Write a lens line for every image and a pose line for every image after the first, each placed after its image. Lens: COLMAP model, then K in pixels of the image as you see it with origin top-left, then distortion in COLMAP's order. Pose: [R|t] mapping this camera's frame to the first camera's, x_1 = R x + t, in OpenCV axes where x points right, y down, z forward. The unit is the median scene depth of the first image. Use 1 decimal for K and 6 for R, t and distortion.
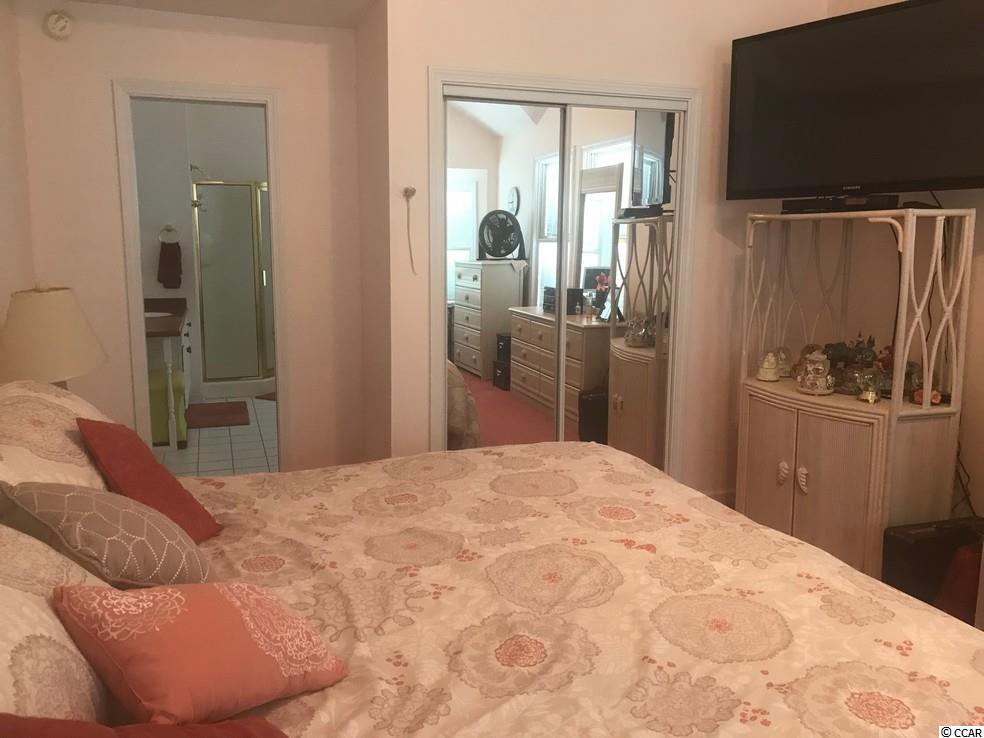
lens RADIAL K [[796.9, 0, 492.6], [0, 796.9, 364.9], [0, 0, 1]] dist [0.013099, -0.007991]
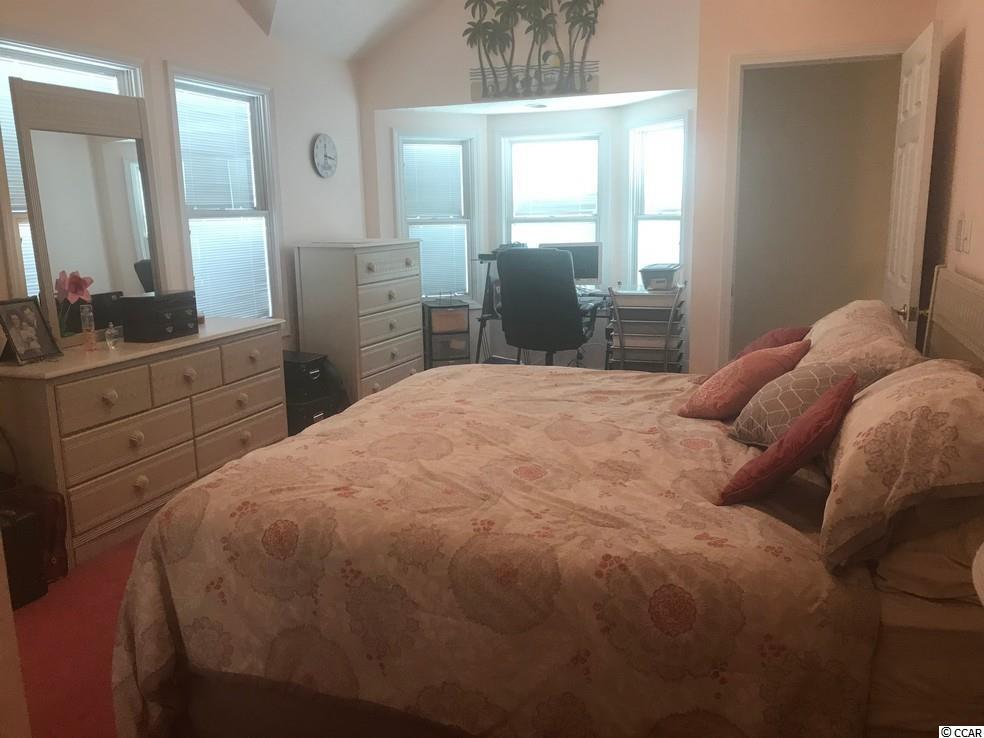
lens RADIAL K [[796.9, 0, 492.6], [0, 796.9, 364.9], [0, 0, 1]] dist [0.013099, -0.007991]
pose [[-0.779558, -0.109872, 0.616618, -0.395430], [0.116553, 0.941849, 0.315176, -0.156063], [-0.615390, 0.317567, -0.721420, 1.016993]]
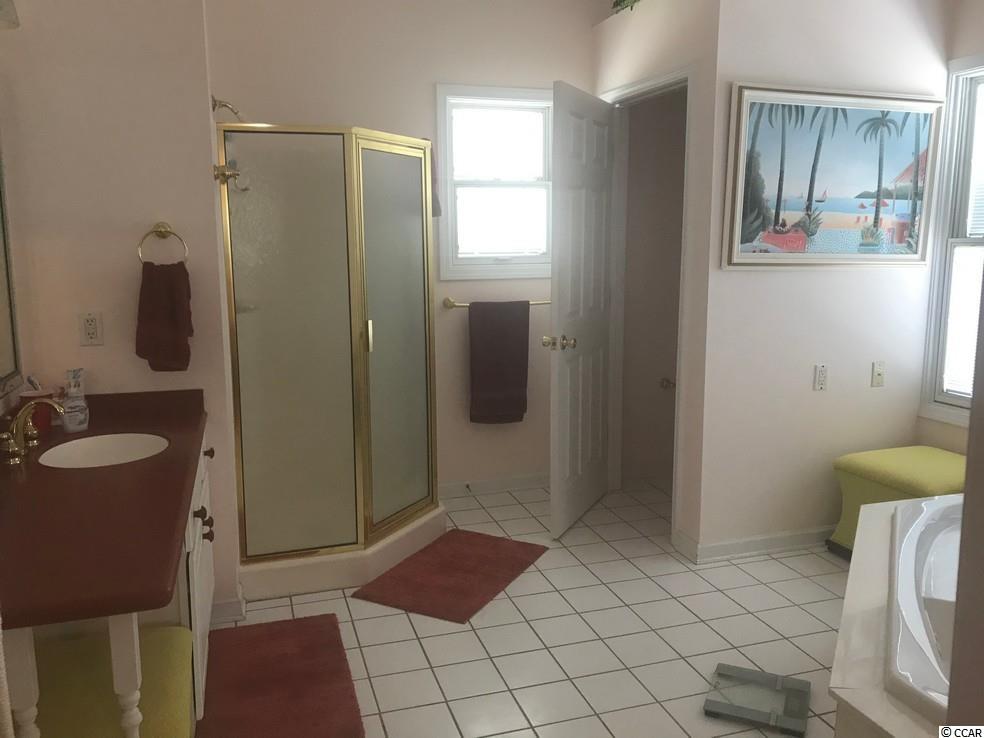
lens RADIAL K [[796.9, 0, 492.6], [0, 796.9, 364.9], [0, 0, 1]] dist [0.013099, -0.007991]
pose [[0.999409, -0.011668, -0.032342, -0.216297], [0.011089, 0.999776, -0.018027, -0.089610], [0.032545, 0.017658, 0.999314, 0.582410]]
